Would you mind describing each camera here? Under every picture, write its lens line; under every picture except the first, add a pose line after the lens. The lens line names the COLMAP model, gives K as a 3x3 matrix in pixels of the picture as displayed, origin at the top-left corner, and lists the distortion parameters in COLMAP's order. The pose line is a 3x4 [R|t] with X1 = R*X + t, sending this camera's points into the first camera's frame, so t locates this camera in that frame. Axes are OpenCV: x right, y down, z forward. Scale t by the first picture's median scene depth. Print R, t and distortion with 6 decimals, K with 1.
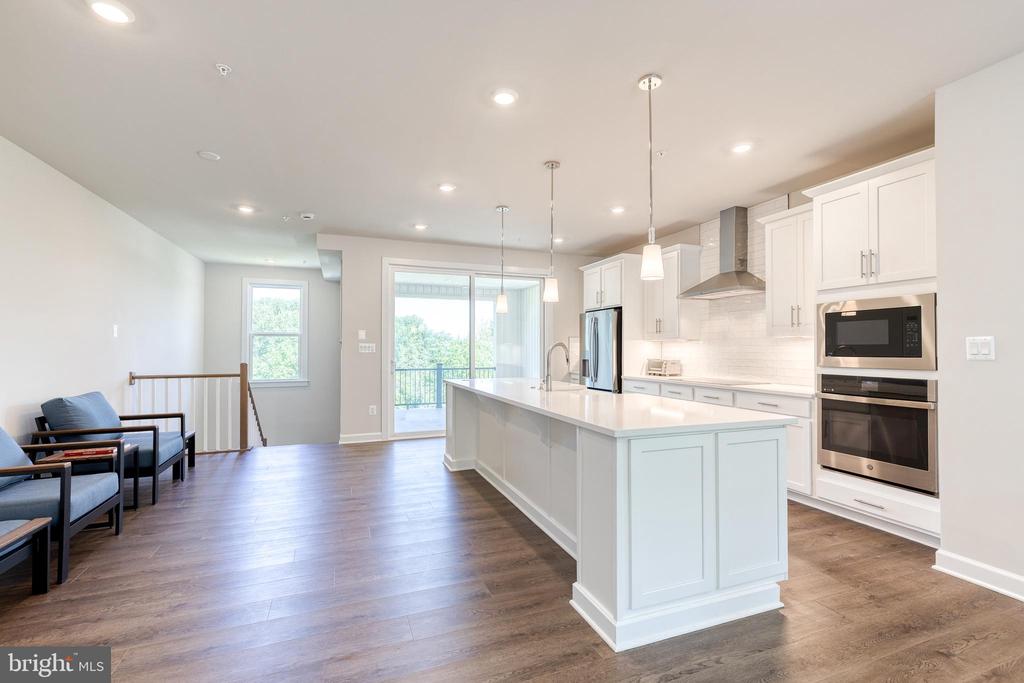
lens RADIAL K [[461.6, 0, 524.4], [0, 461.6, 343.1], [0, 0, 1]] dist [0.010683, -0.000697]
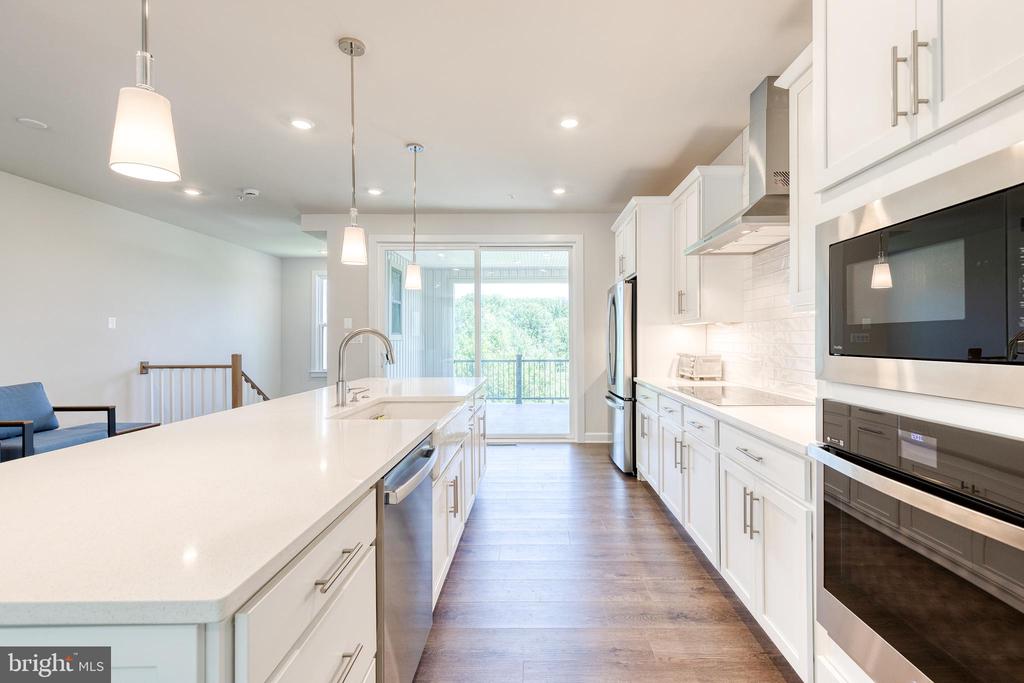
lens RADIAL K [[461.6, 0, 531.7], [0, 461.6, 336.1], [0, 0, 1]] dist [0.010683, -0.000697]
pose [[0.926912, -0.005490, -0.375238, 0.388823], [0.008325, 0.999948, 0.005936, 0.005015], [0.375186, -0.008626, 0.926909, 0.373602]]
